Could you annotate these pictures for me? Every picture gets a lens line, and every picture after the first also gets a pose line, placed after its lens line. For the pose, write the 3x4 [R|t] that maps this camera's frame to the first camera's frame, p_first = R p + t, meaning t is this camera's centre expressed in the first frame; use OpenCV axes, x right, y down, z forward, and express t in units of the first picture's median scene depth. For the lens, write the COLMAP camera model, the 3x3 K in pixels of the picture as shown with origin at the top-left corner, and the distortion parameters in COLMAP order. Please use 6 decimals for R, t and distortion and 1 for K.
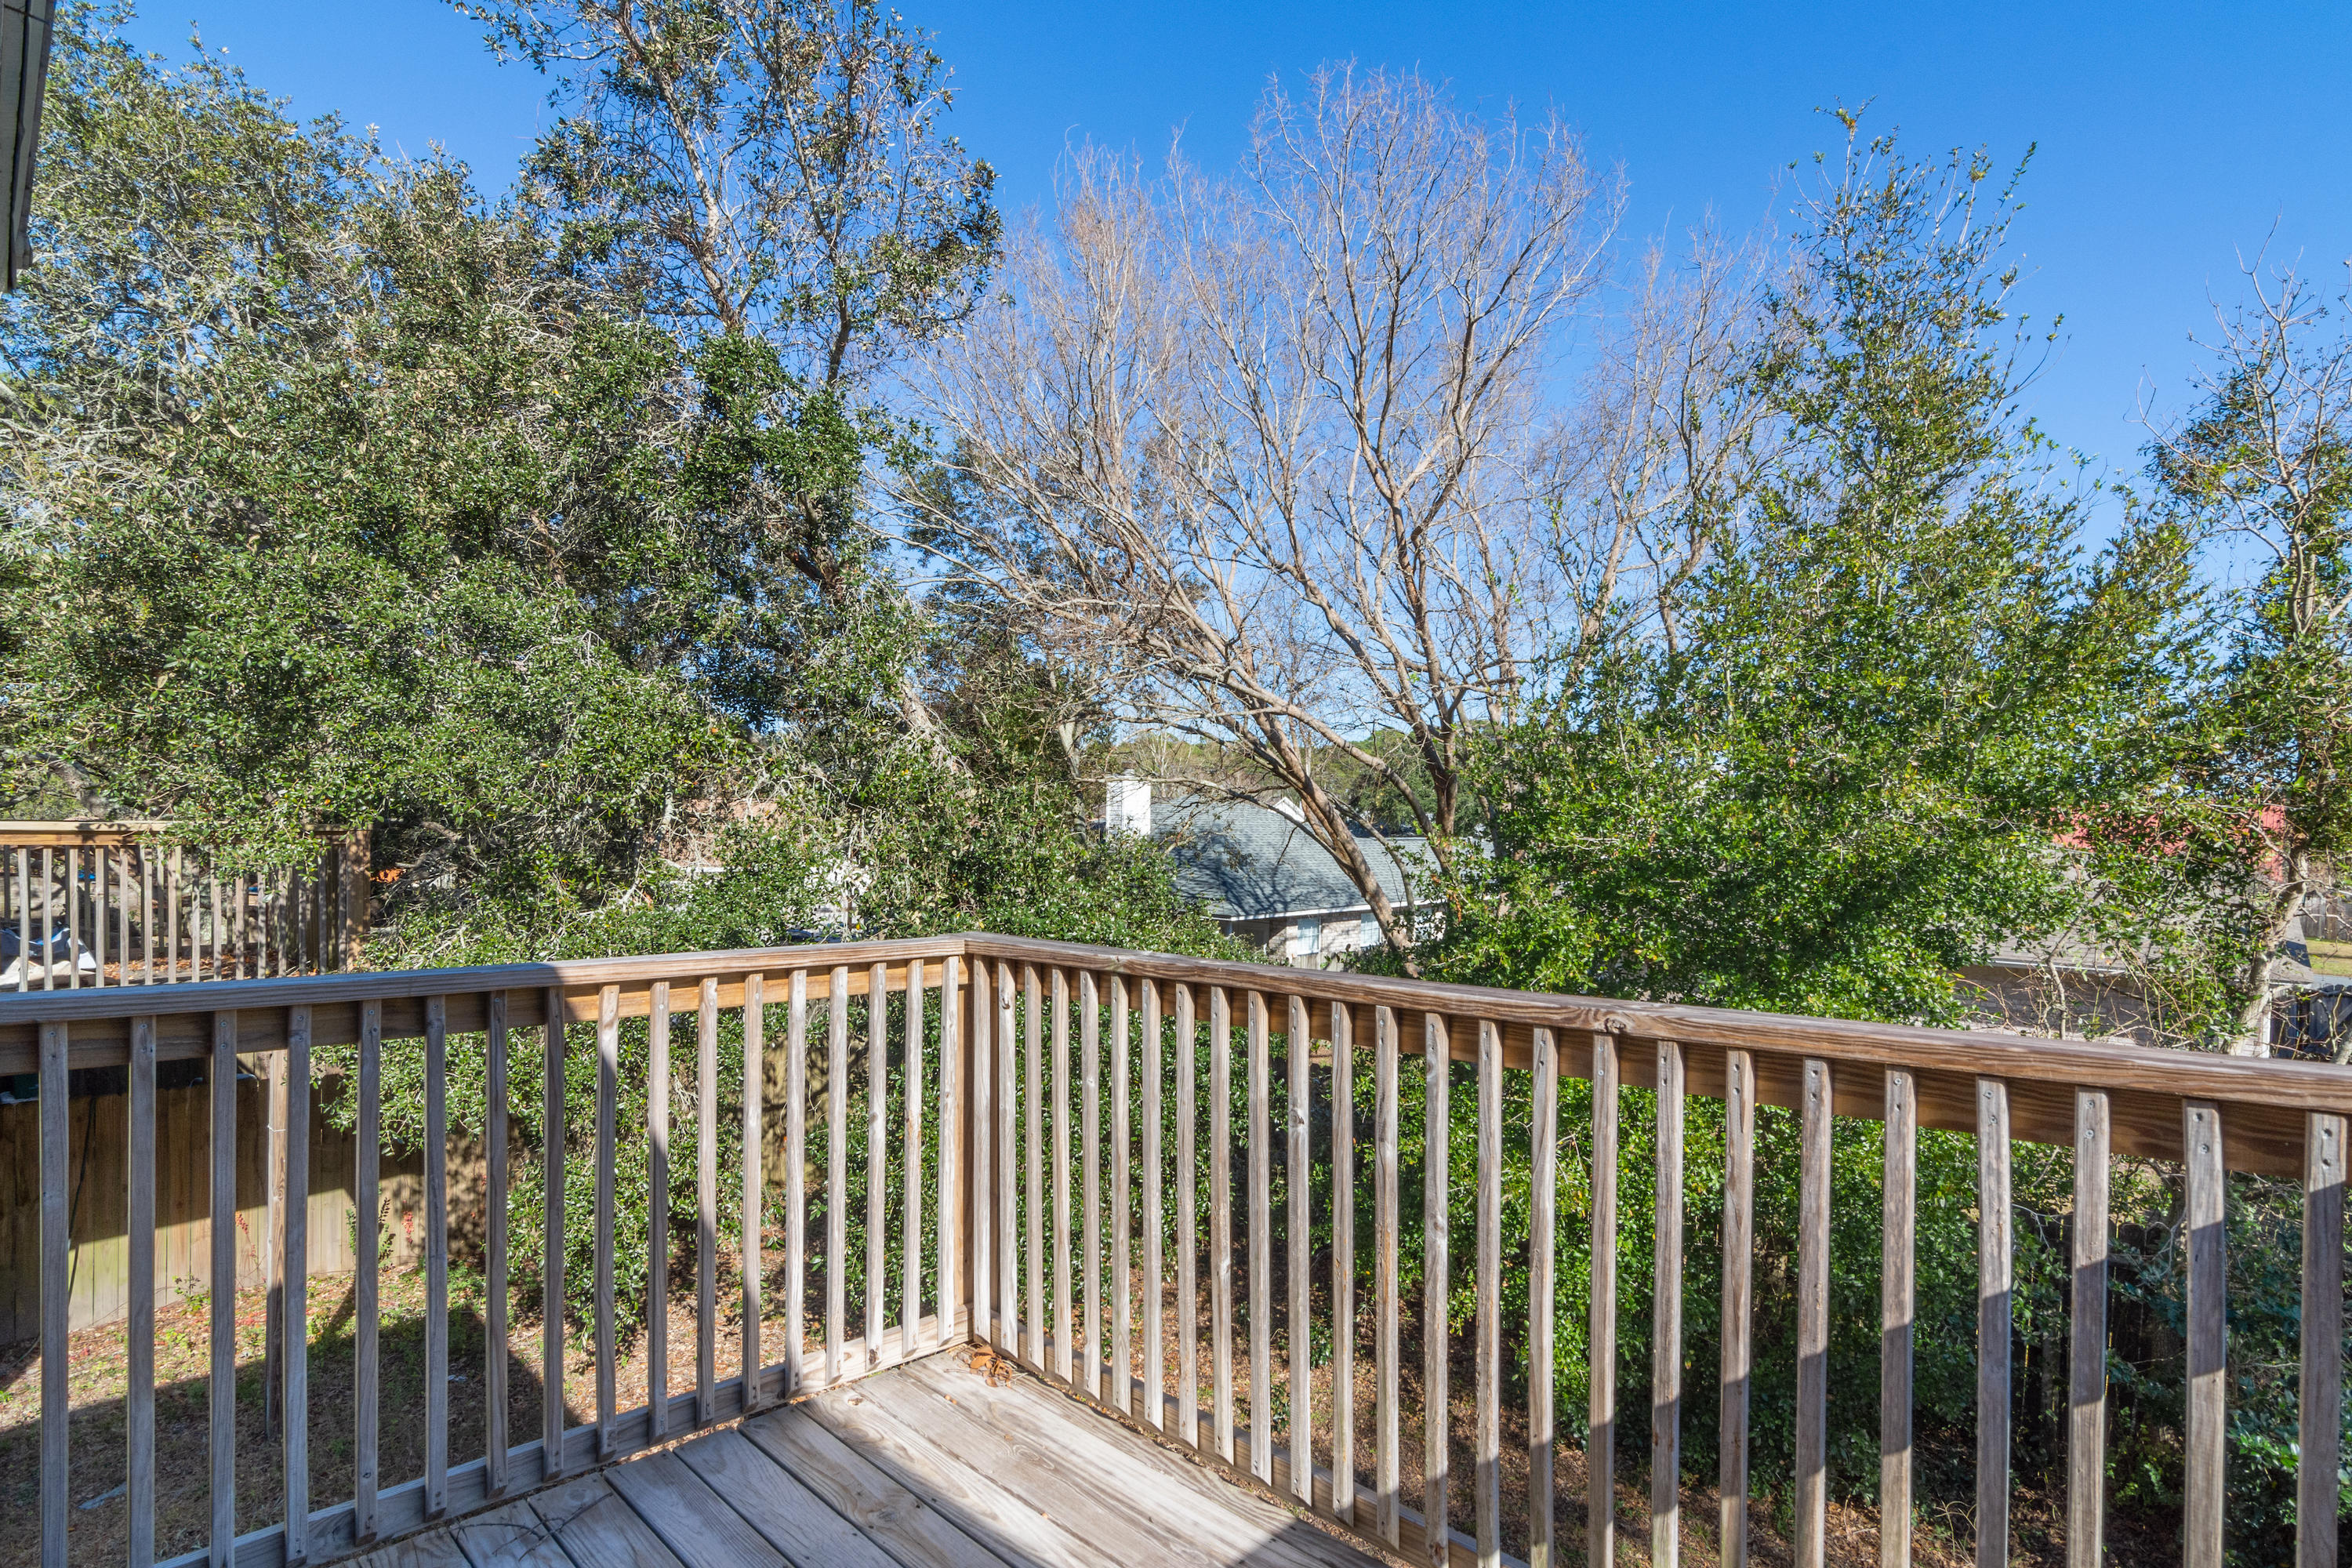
lens RADIAL K [[1131.9, 0, 1147.7], [0, 1131.9, 833.6], [0, 0, 1]] dist [0.005575, 0.000820]
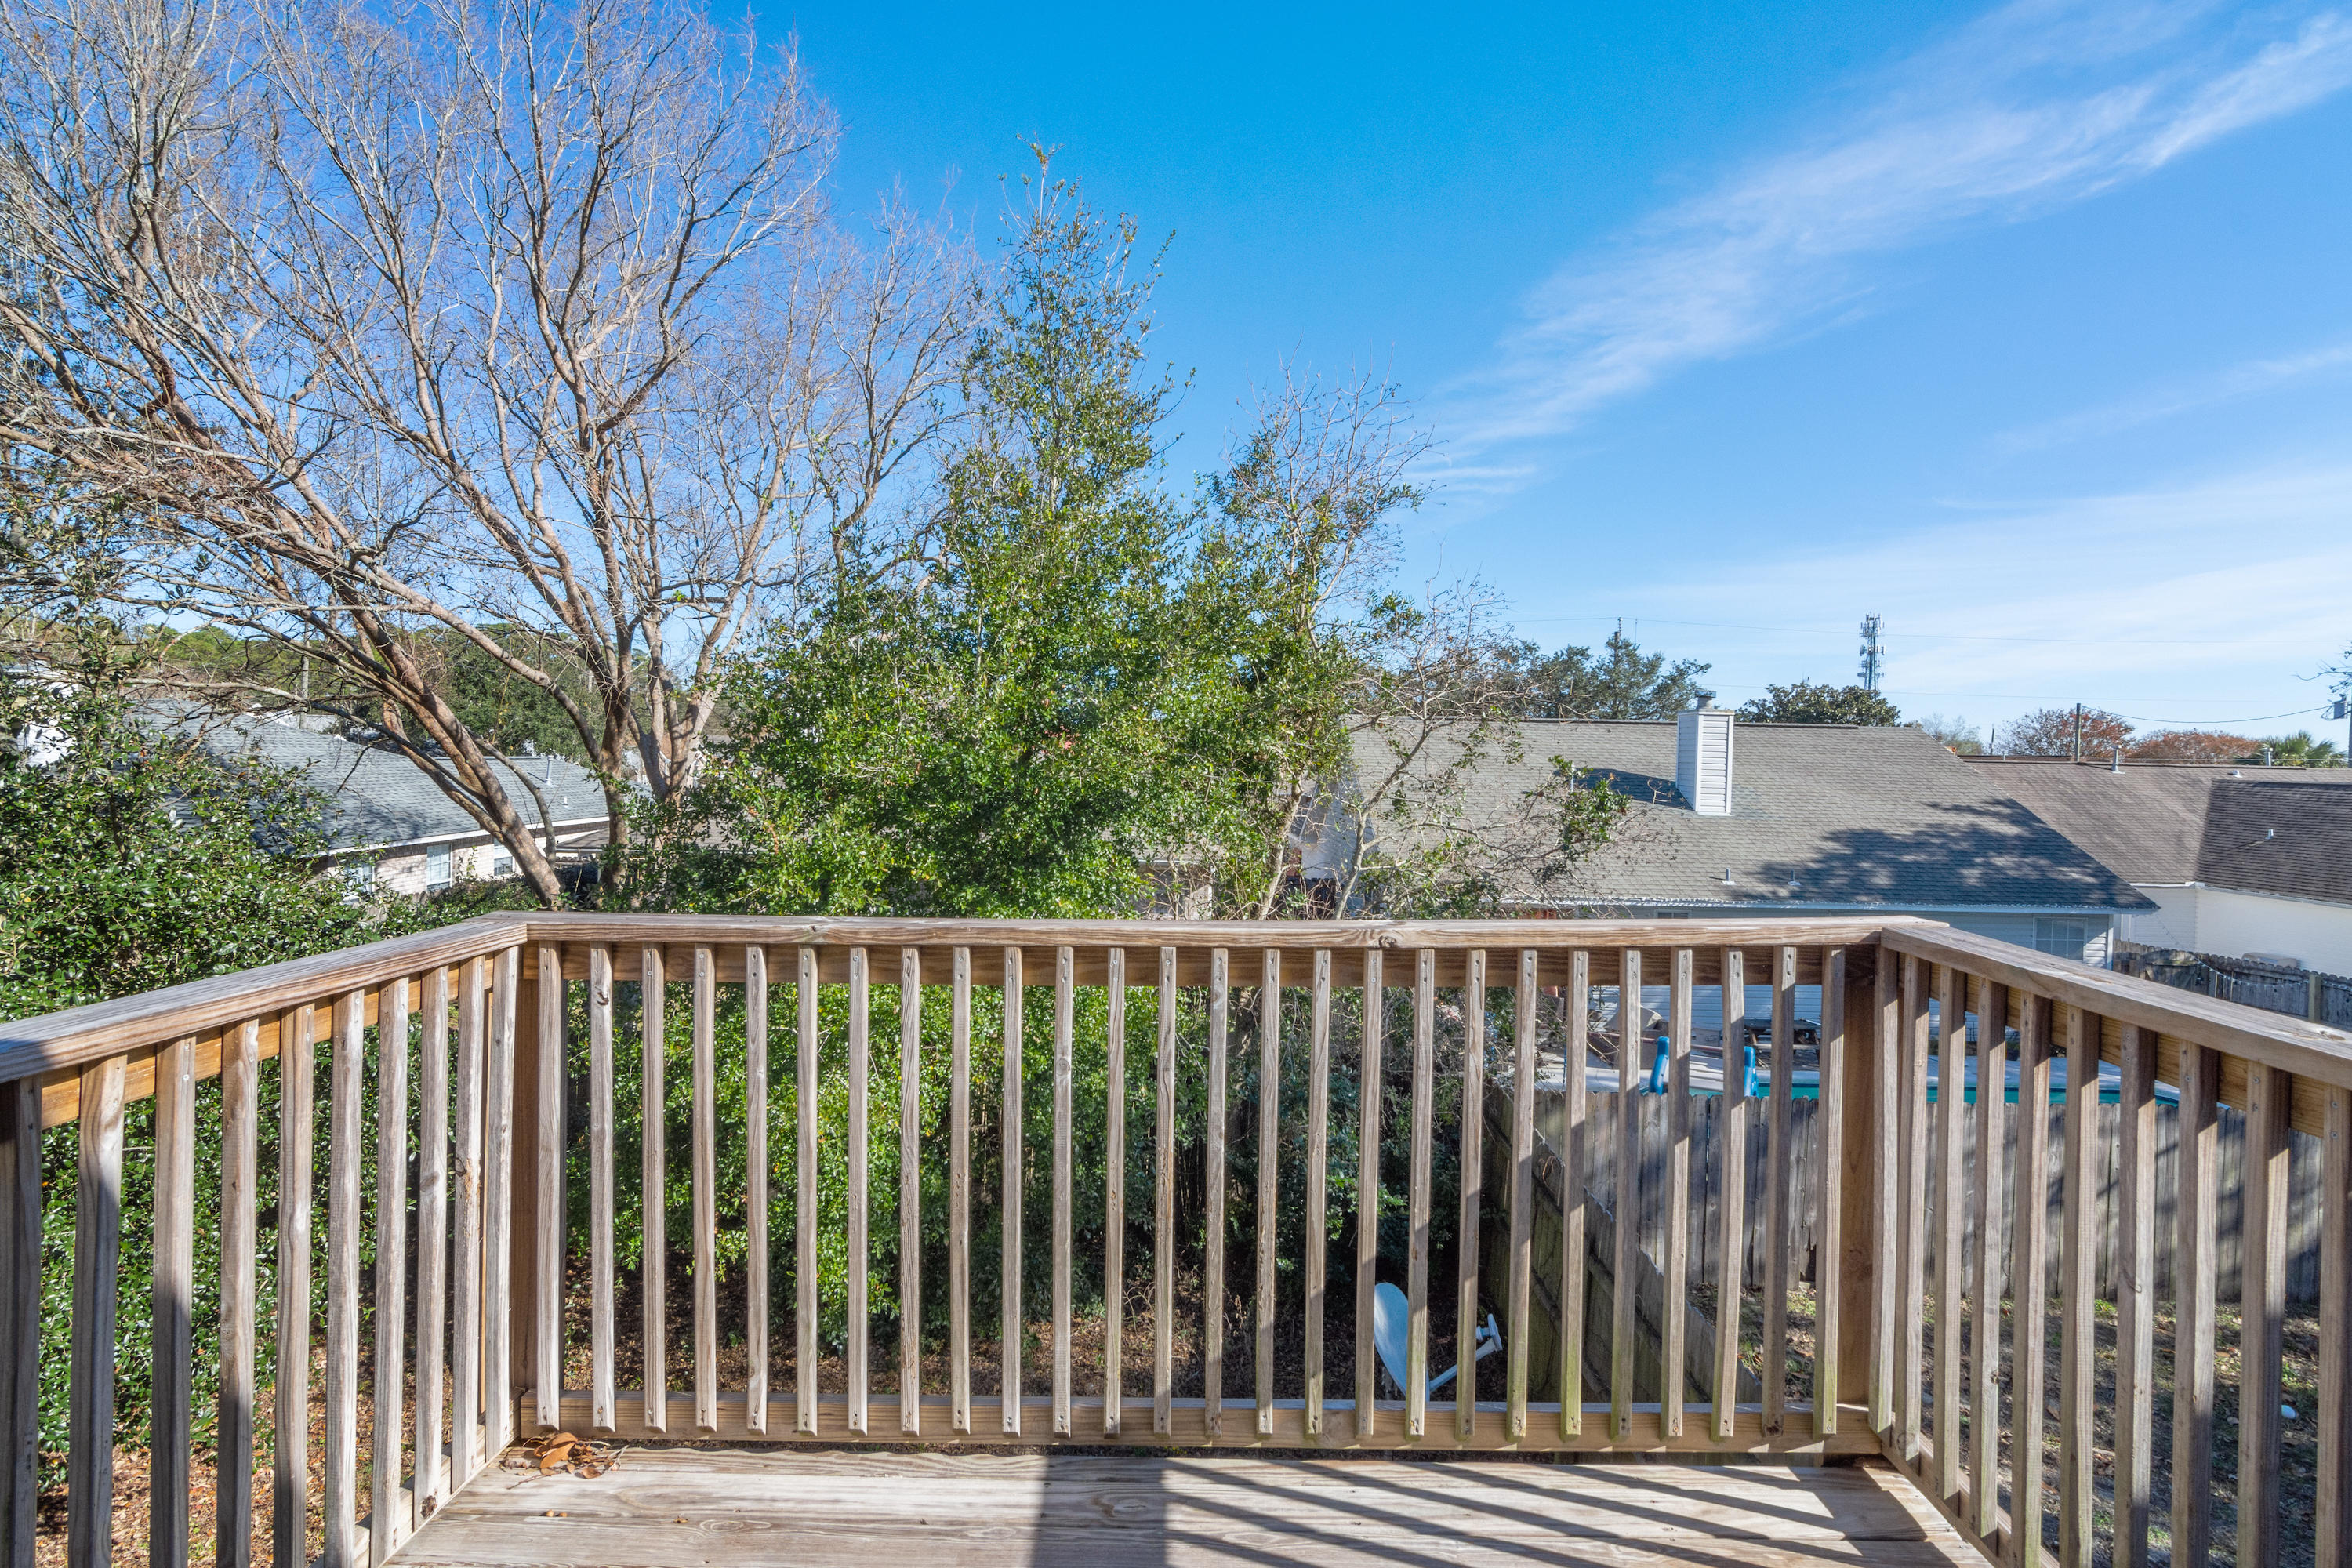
lens RADIAL K [[1131.9, 0, 1169.2], [0, 1131.9, 774.5], [0, 0, 1]] dist [0.005575, 0.000820]
pose [[0.740449, -0.008827, 0.672054, -0.106754], [-0.002324, 0.999874, 0.015693, -0.006040], [-0.672108, -0.013182, 0.740335, 0.041298]]
